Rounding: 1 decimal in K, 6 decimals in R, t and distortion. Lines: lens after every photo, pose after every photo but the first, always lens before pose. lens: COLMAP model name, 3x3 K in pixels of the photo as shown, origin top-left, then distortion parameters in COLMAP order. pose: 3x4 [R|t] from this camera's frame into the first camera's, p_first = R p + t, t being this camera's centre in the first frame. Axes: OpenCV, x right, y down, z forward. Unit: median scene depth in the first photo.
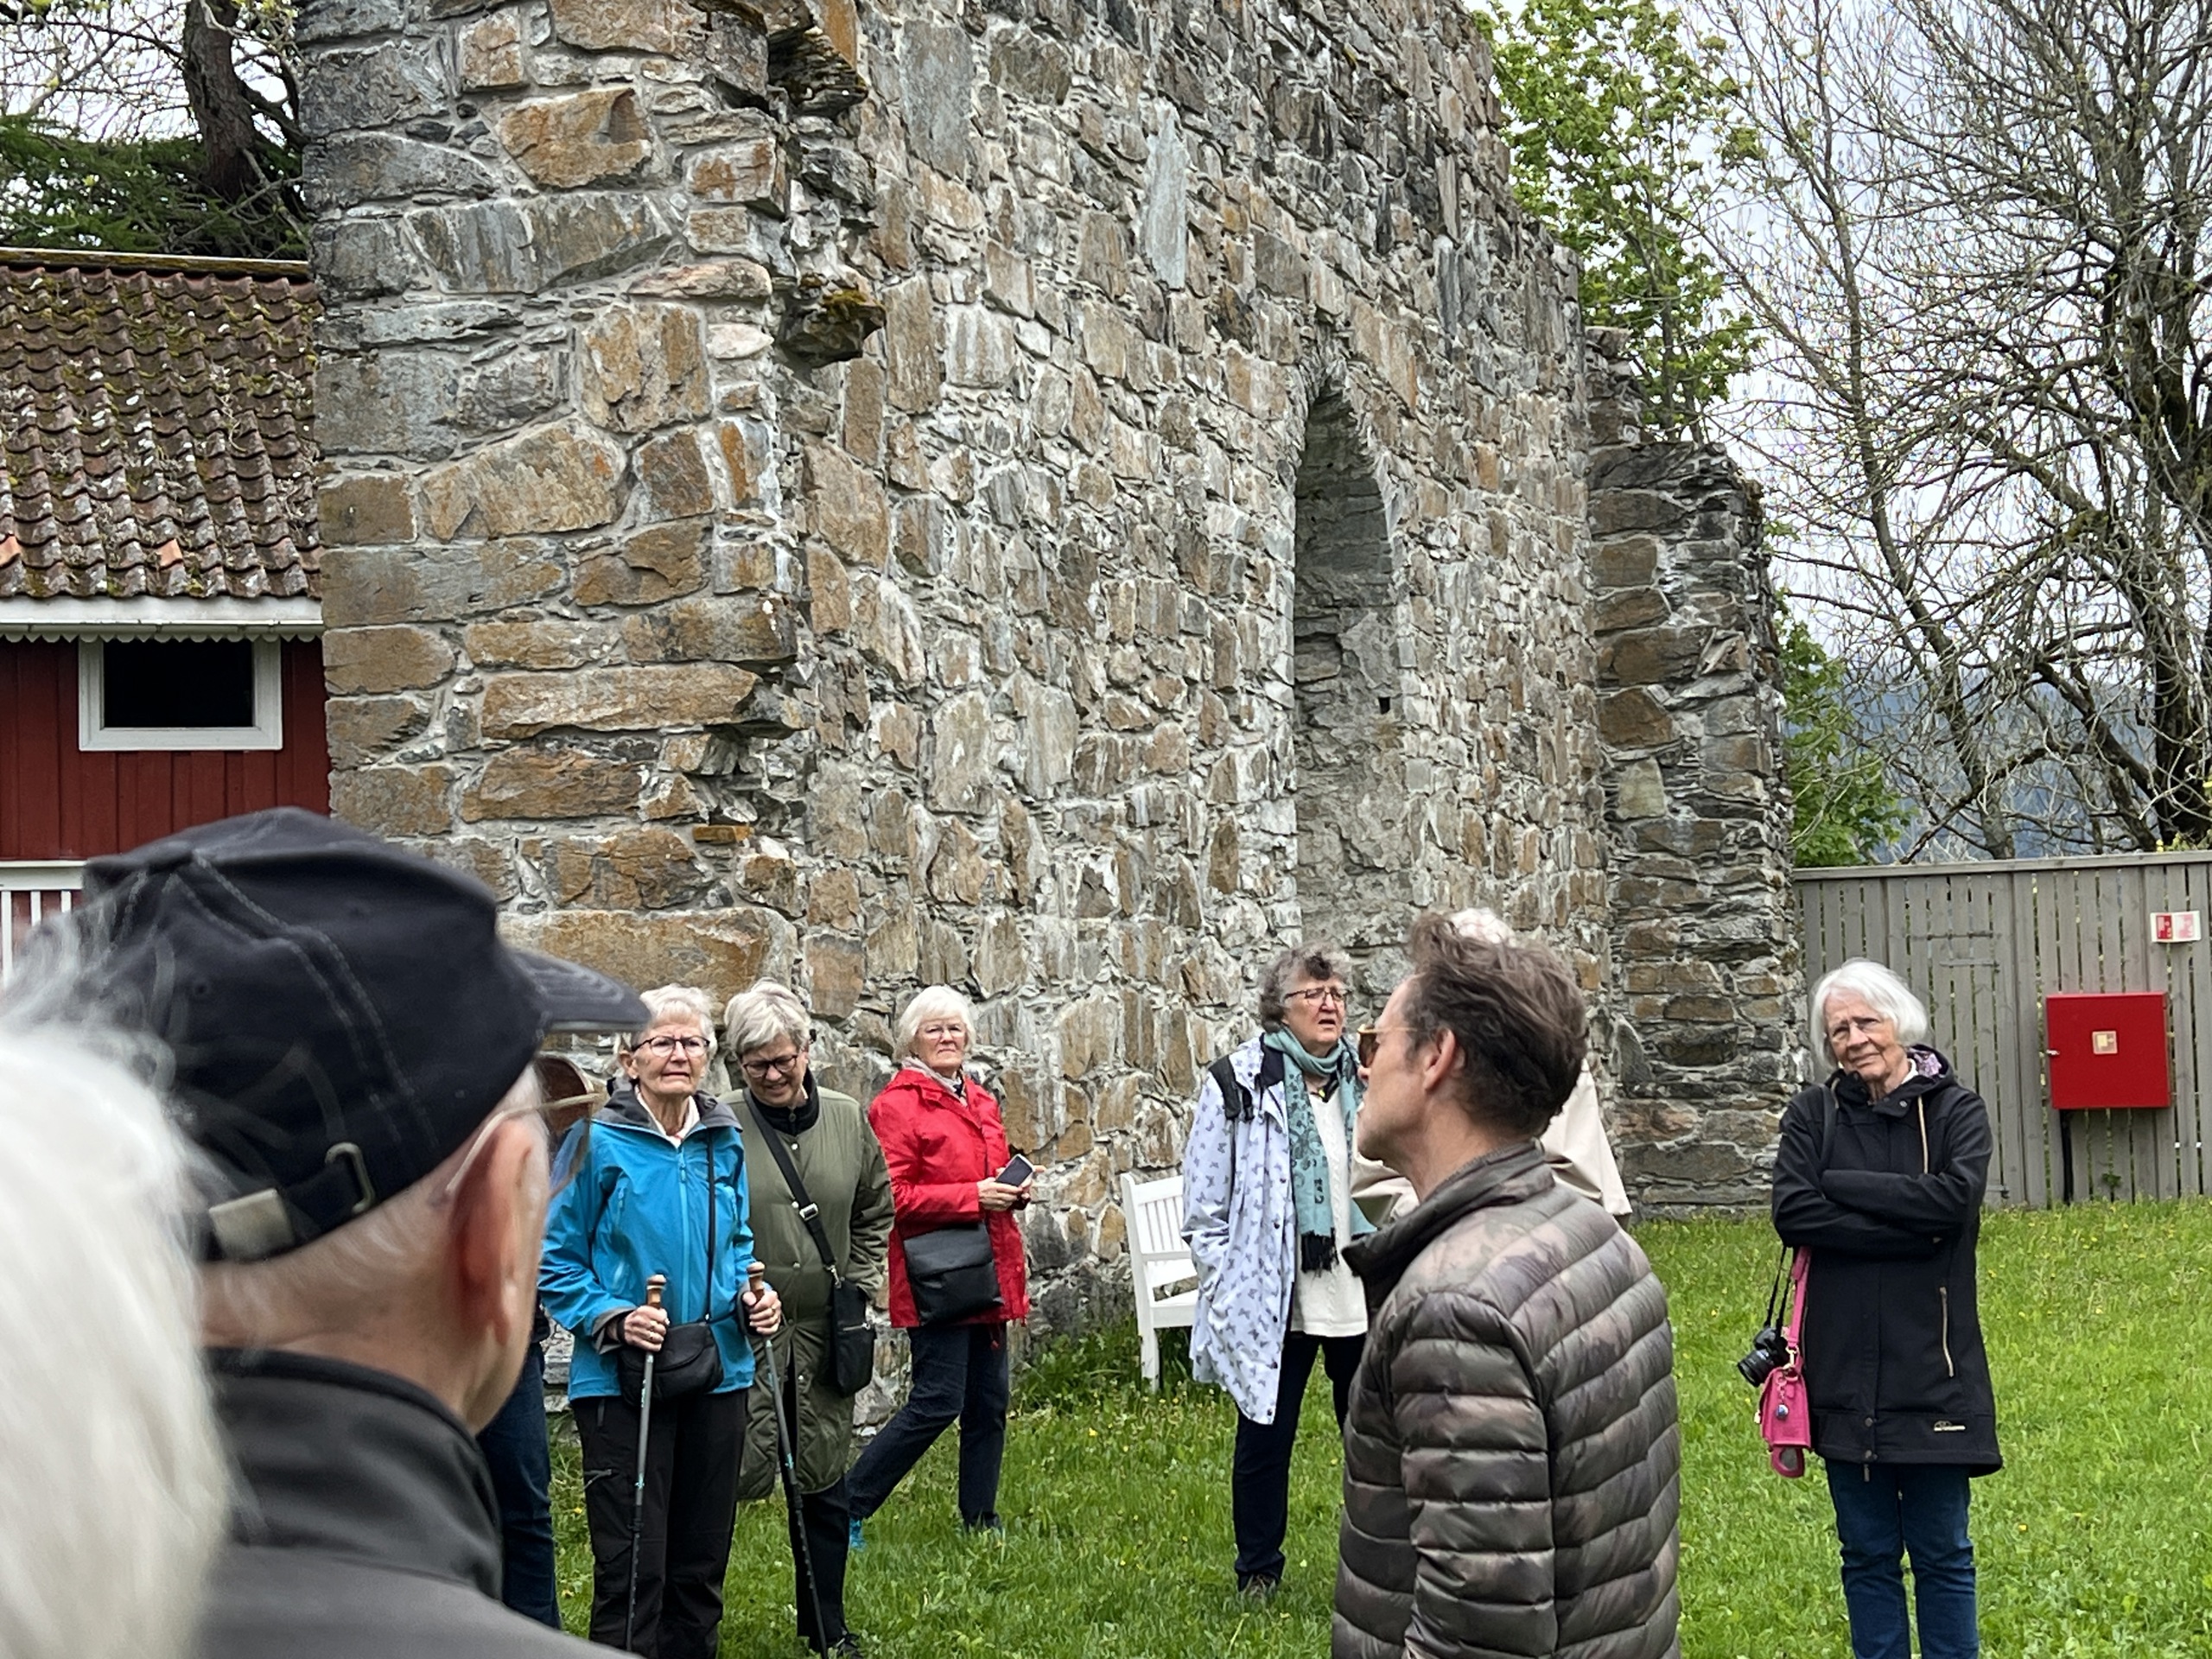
lens RADIAL K [[3640.4, 0, 1106.0], [0, 3640.4, 829.5], [0, 0, 1]] dist [0.191399, -0.208374]
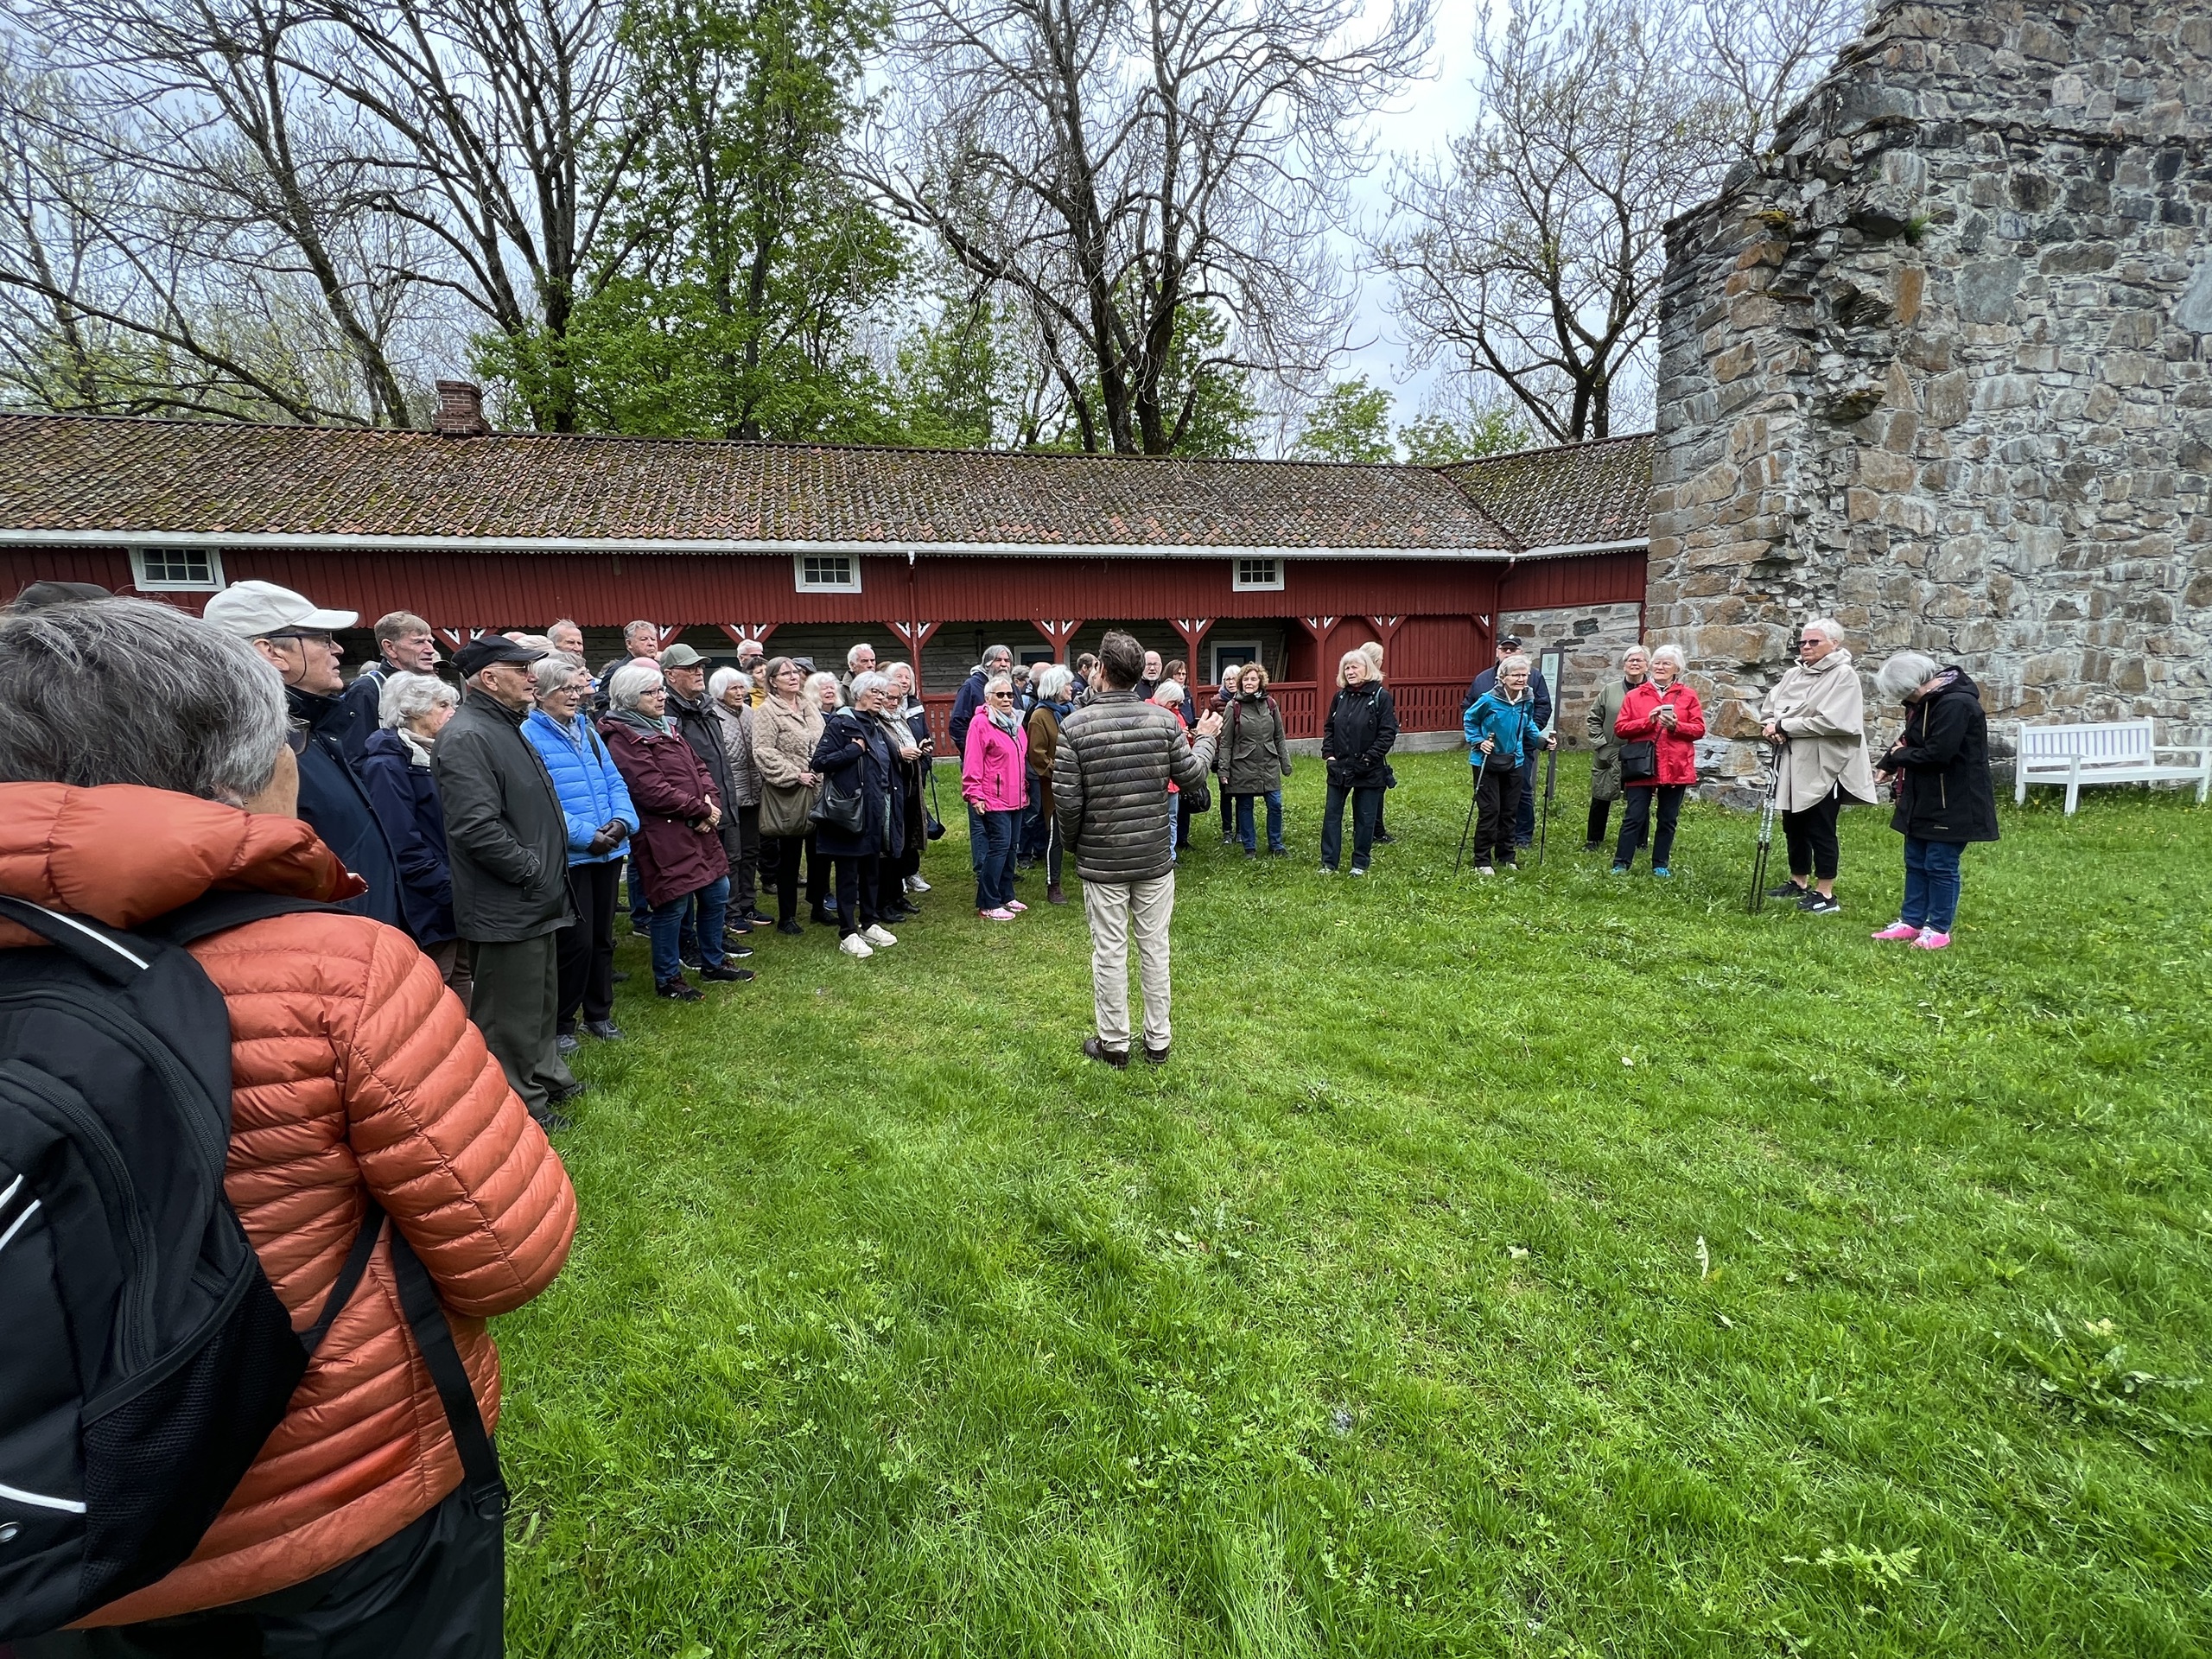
lens RADIAL K [[941.4, 0, 1106.0], [0, 941.4, 829.5], [0, 0, 1]] dist [-0.001110, -0.000783]
pose [[0.500183, 0.159286, -0.851143, 0.286043], [0.042196, 0.977284, 0.207689, 0.003415], [0.864891, -0.139798, 0.482100, 0.117800]]
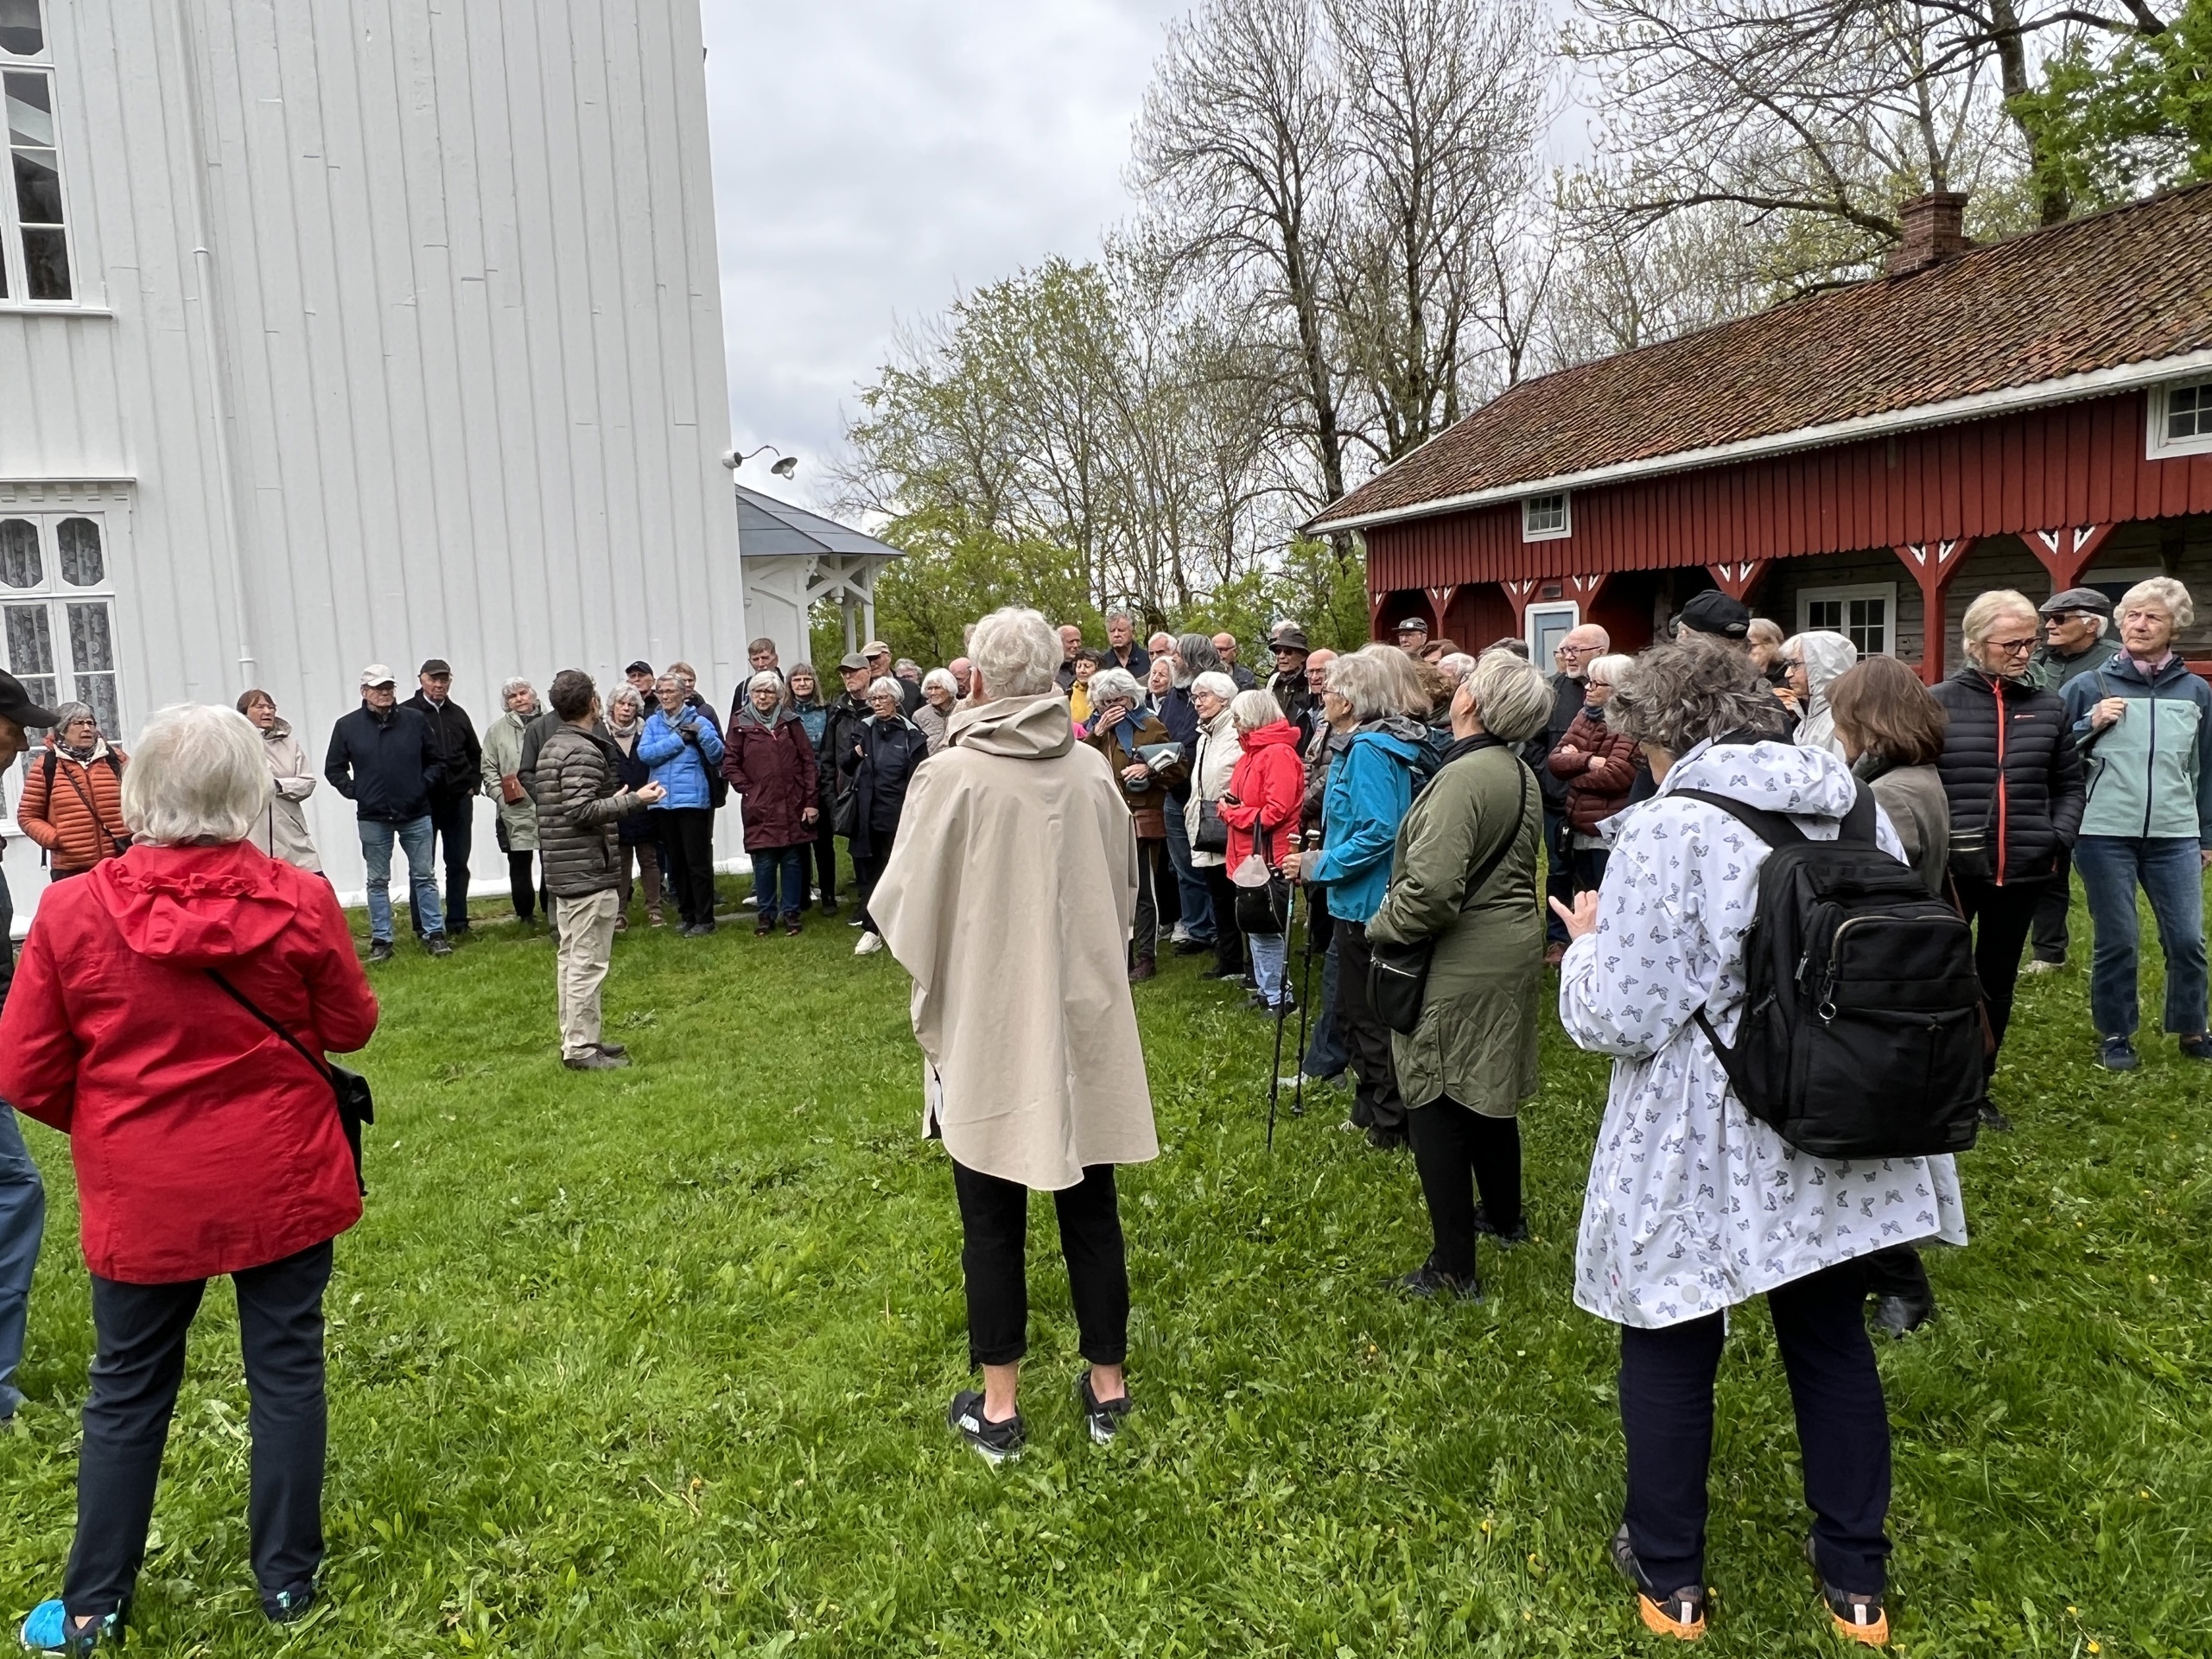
lens RADIAL K [[1551.6, 0, 1106.0], [0, 1551.6, 829.5], [0, 0, 1]] dist [-0.001799, -0.000127]
pose [[-0.807087, 0.125765, -0.576883, 0.204087], [0.086465, 0.991693, 0.095229, 0.027047], [0.584068, 0.026978, -0.811257, 0.862589]]
